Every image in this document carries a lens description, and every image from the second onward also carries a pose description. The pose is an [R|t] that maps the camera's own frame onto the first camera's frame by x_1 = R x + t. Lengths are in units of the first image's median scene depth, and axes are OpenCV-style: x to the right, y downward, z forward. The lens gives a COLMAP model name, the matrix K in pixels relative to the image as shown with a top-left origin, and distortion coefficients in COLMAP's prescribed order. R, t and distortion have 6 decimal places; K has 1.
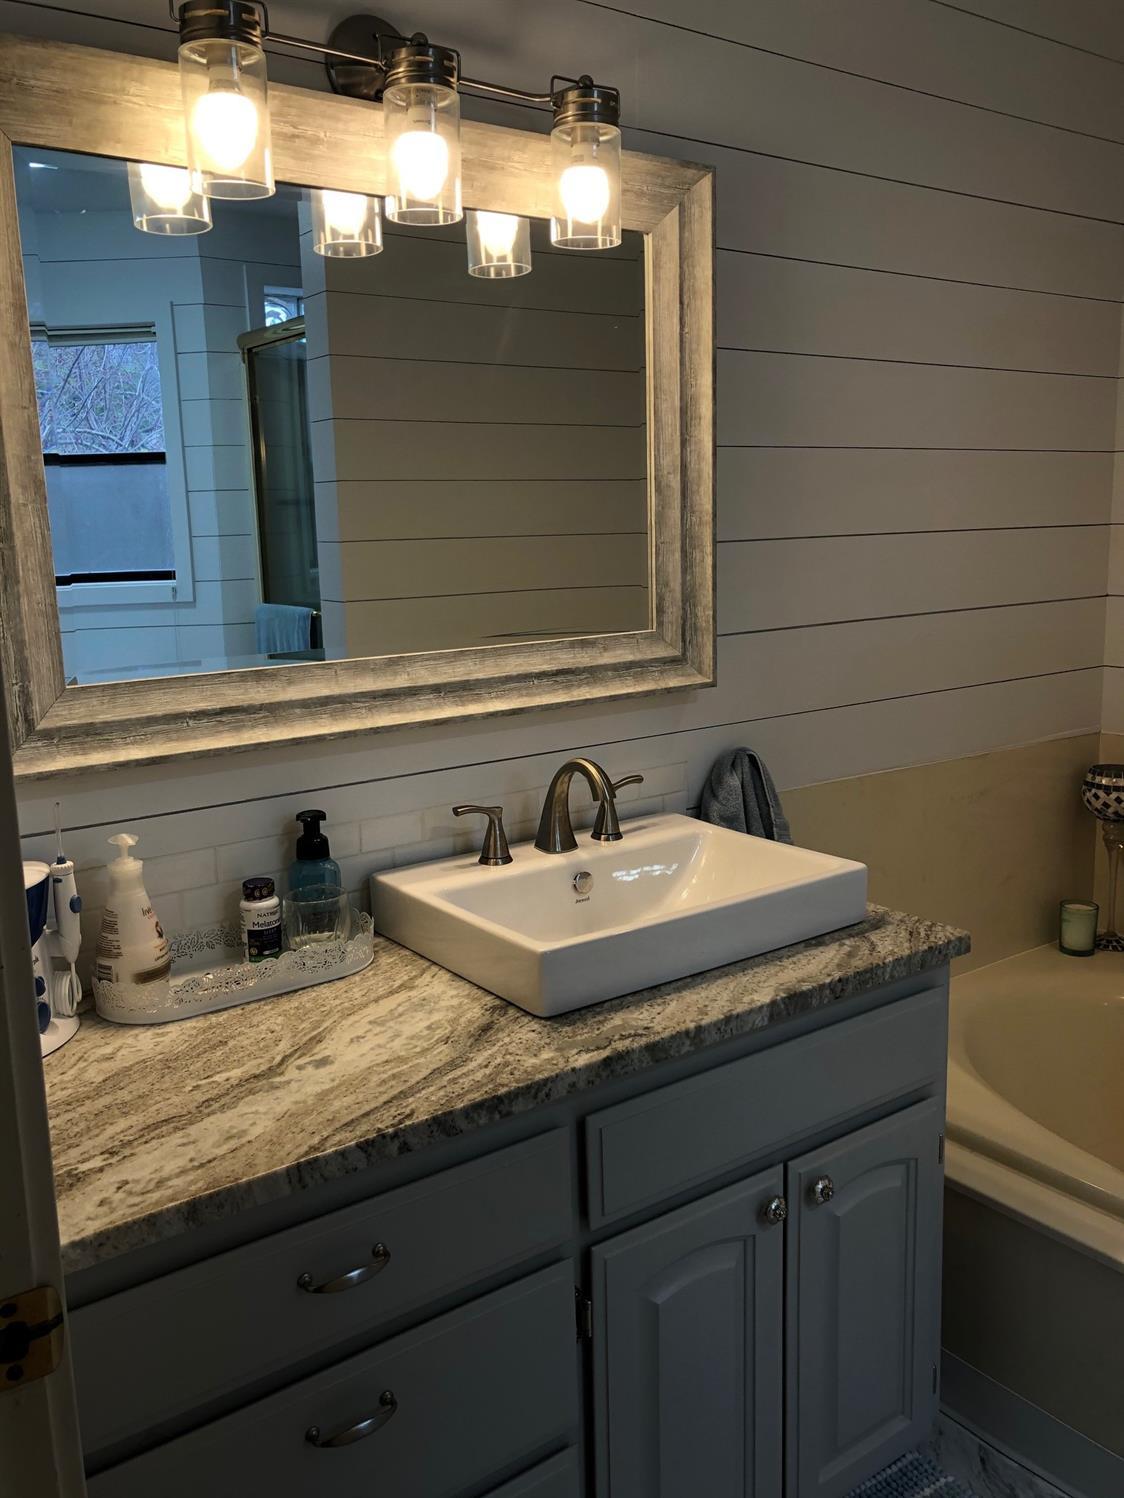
lens RADIAL K [[1230.8, 0, 559.0], [0, 1230.8, 741.7], [0, 0, 1]] dist [0.036826, -0.050552]
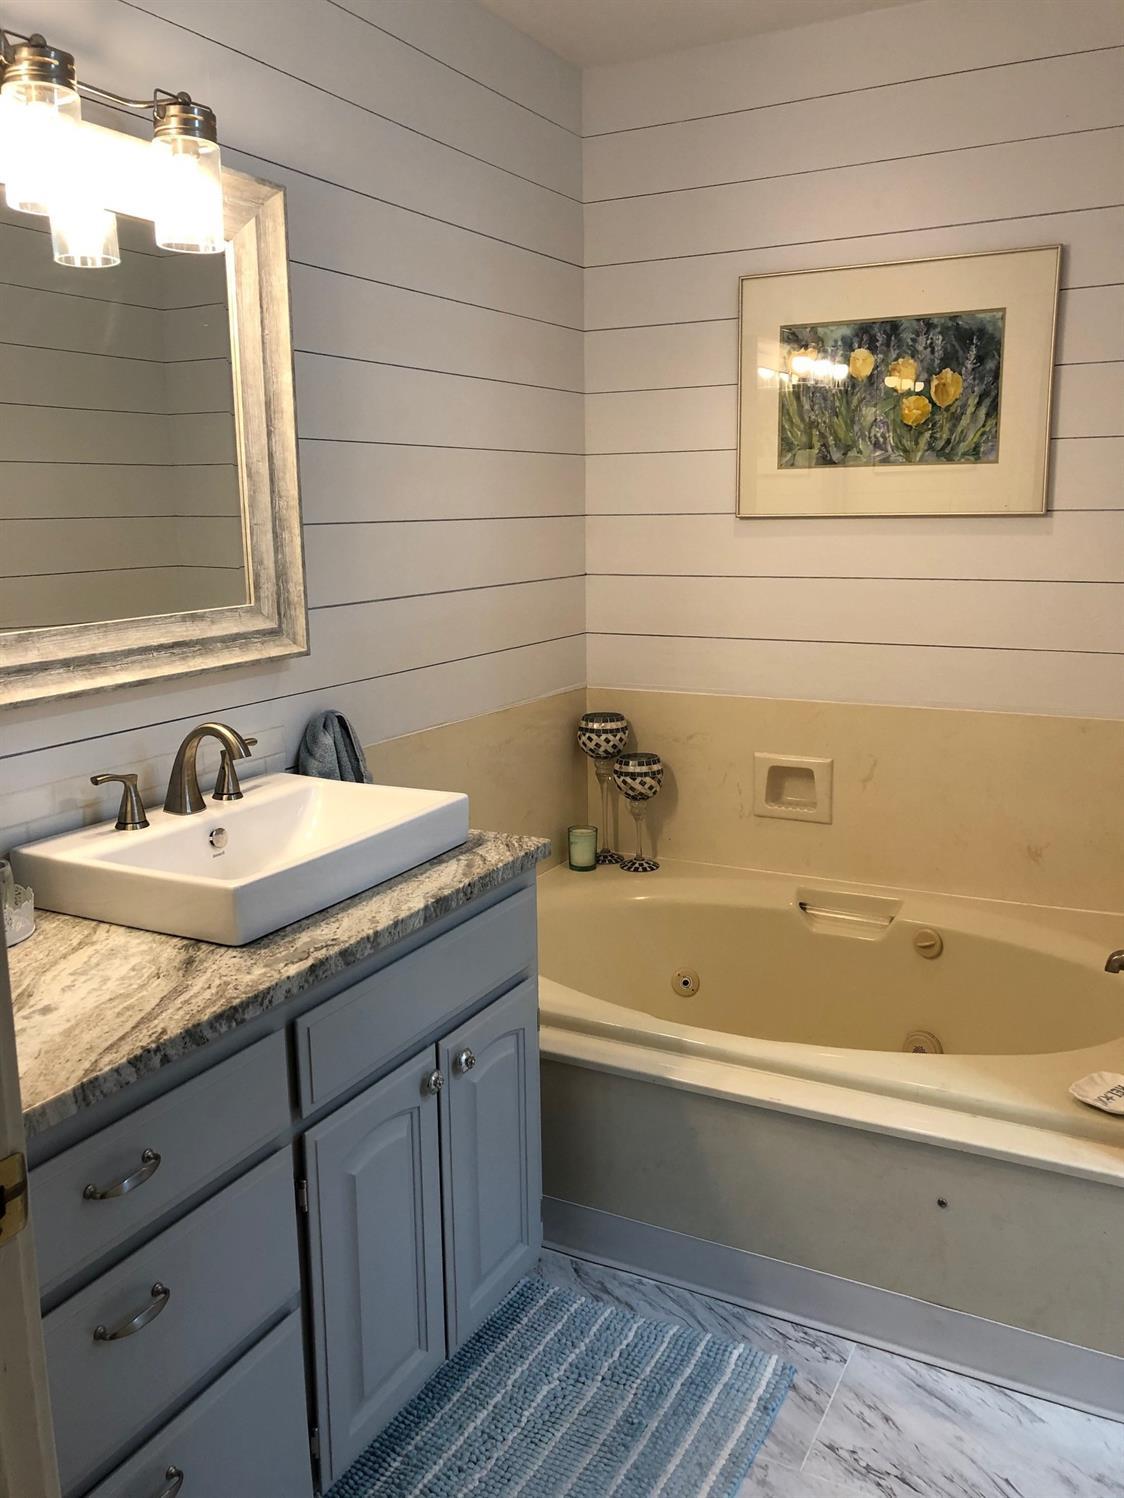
lens RADIAL K [[1230.8, 0, 561.3], [0, 1230.8, 748.6], [0, 0, 1]] dist [0.036826, -0.050552]
pose [[0.894523, -0.073545, 0.440930, -0.192427], [0.068898, 0.997270, 0.026566, 0.029668], [-0.441680, 0.006615, 0.897148, -0.114090]]
